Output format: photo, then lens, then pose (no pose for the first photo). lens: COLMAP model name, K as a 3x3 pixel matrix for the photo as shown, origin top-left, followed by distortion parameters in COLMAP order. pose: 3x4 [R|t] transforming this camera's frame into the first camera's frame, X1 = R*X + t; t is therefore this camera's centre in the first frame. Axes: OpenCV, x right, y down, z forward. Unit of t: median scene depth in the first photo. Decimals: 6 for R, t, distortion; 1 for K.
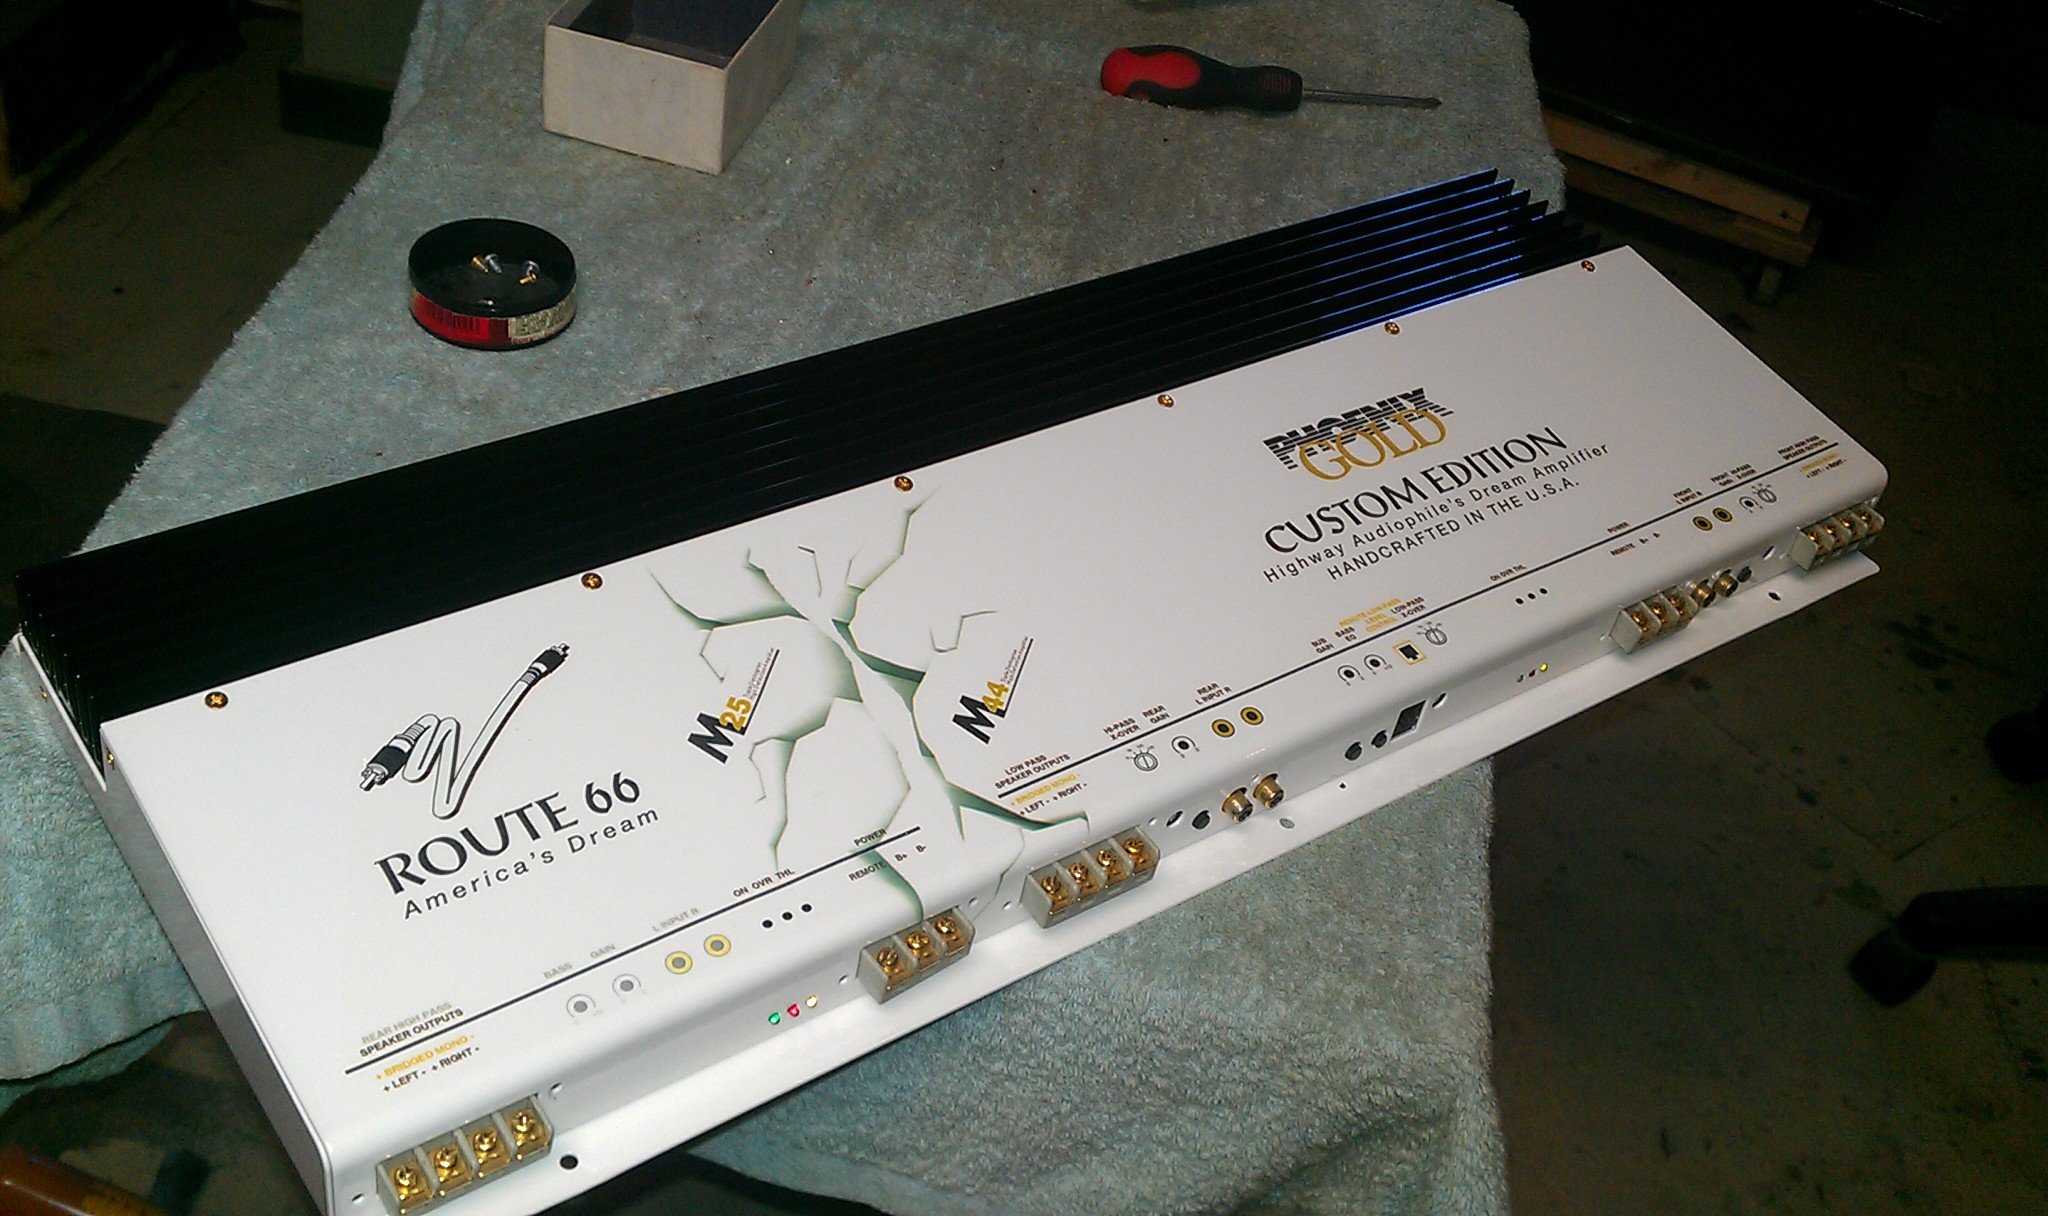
lens RADIAL K [[2271.6, 0, 1079.1], [0, 2271.6, 600.4], [0, 0, 1]] dist [0.098177, -0.371975]
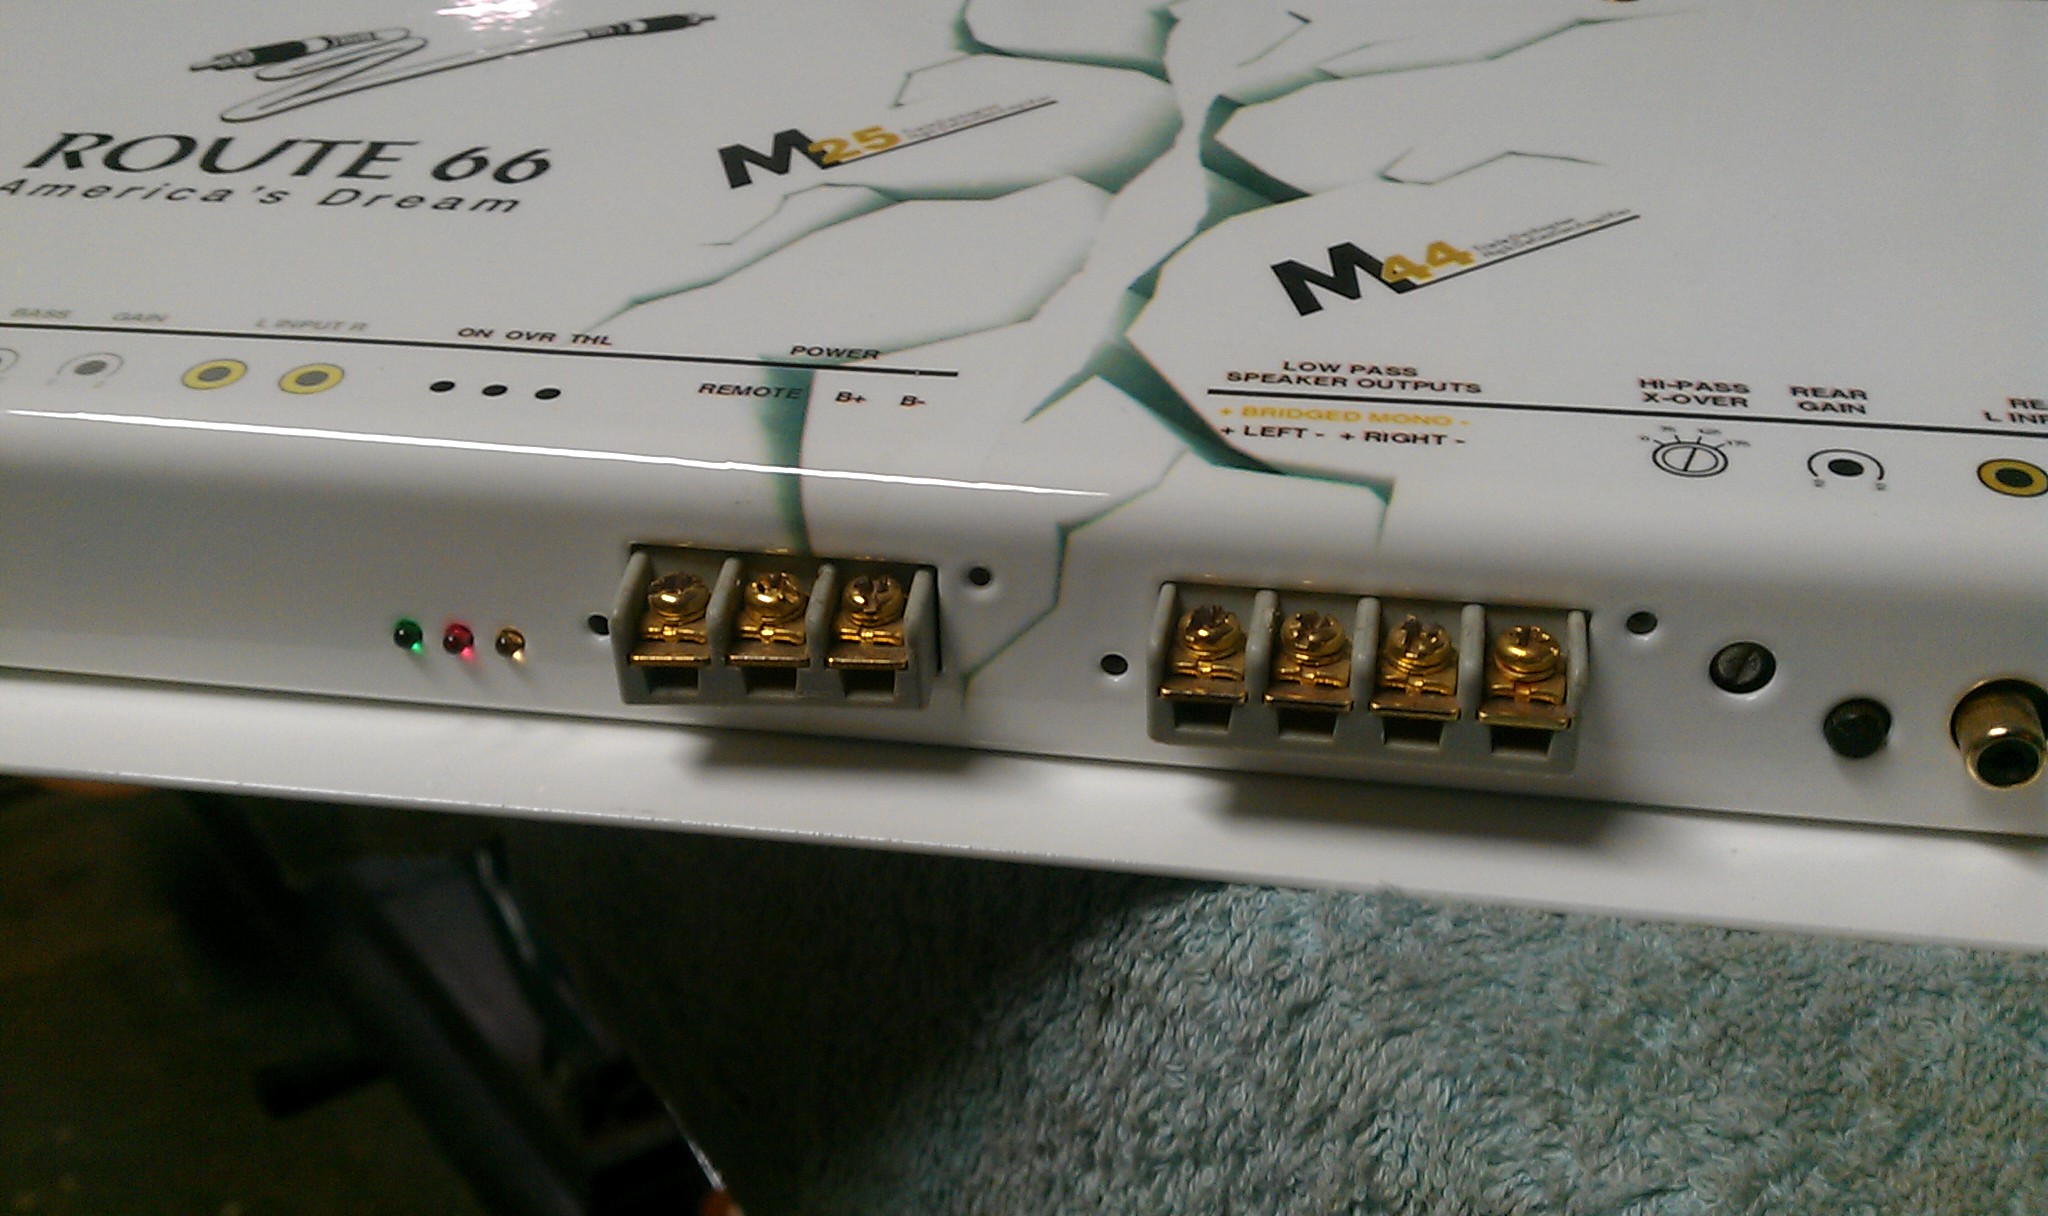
lens RADIAL K [[2318.3, 0, 1024.0], [0, 2318.3, 608.0], [0, 0, 1]] dist [0.146243, -0.714916]
pose [[0.658787, 0.191183, -0.727632, 0.211544], [-0.374979, 0.921916, -0.097269, 0.155874], [0.652220, 0.336926, 0.679036, 0.688647]]
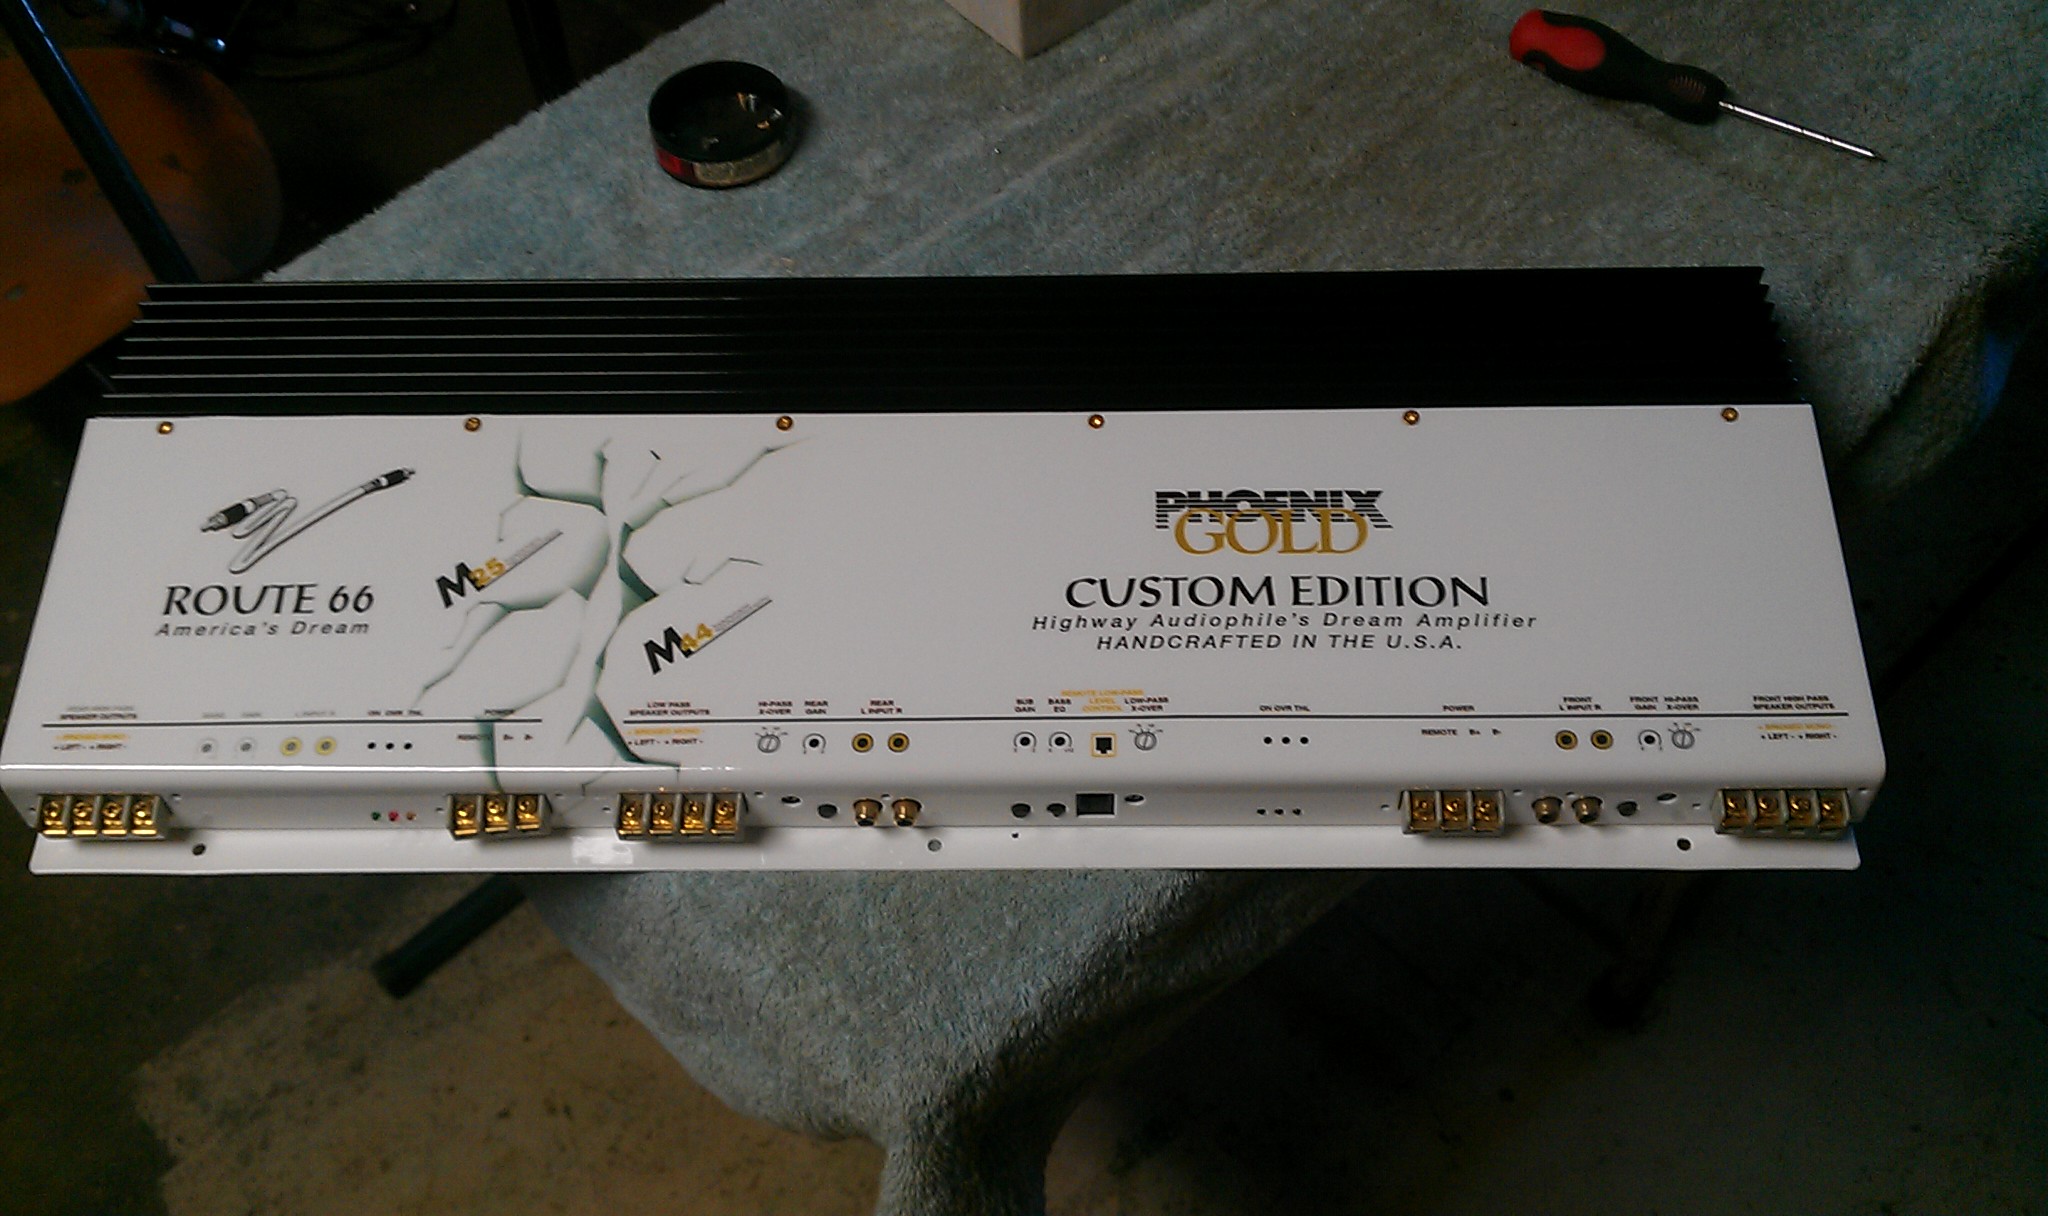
lens RADIAL K [[2261.6, 0, 1051.6], [0, 2261.6, 661.5], [0, 0, 1]] dist [0.093073, -0.417811]
pose [[0.775414, 0.383350, -0.501772, 0.655015], [-0.279135, 0.920871, 0.272178, -0.296135], [0.566407, -0.070988, 0.821063, 0.166949]]
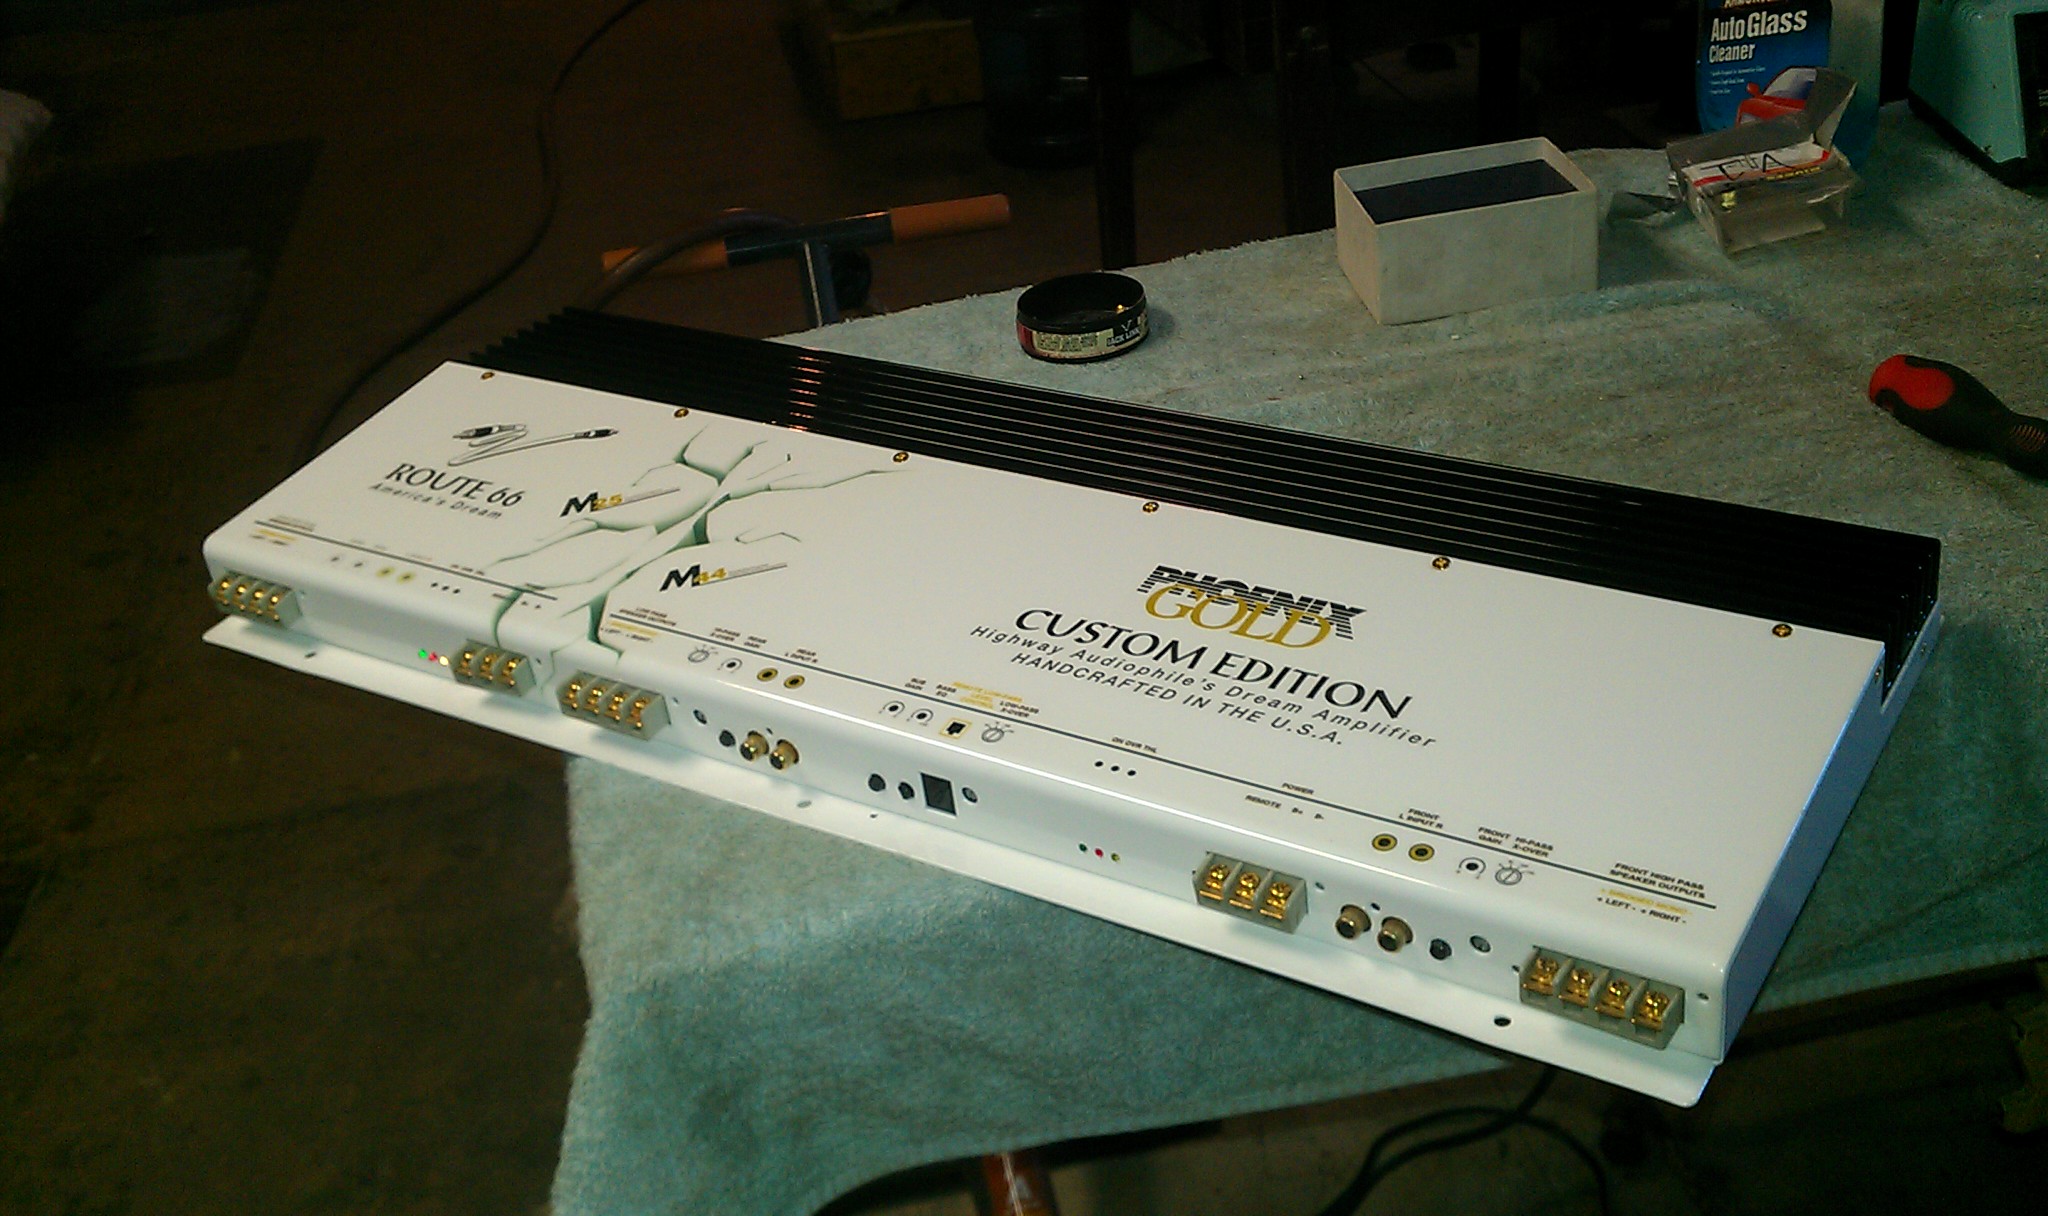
lens RADIAL K [[2318.3, 0, 1024.0], [0, 2318.3, 608.0], [0, 0, 1]] dist [0.146243, -0.714916]
pose [[0.298448, 0.294945, -0.907709, 1.121017], [-0.470512, 0.872922, 0.128940, -0.177935], [0.830390, 0.388606, 0.399297, 0.631265]]
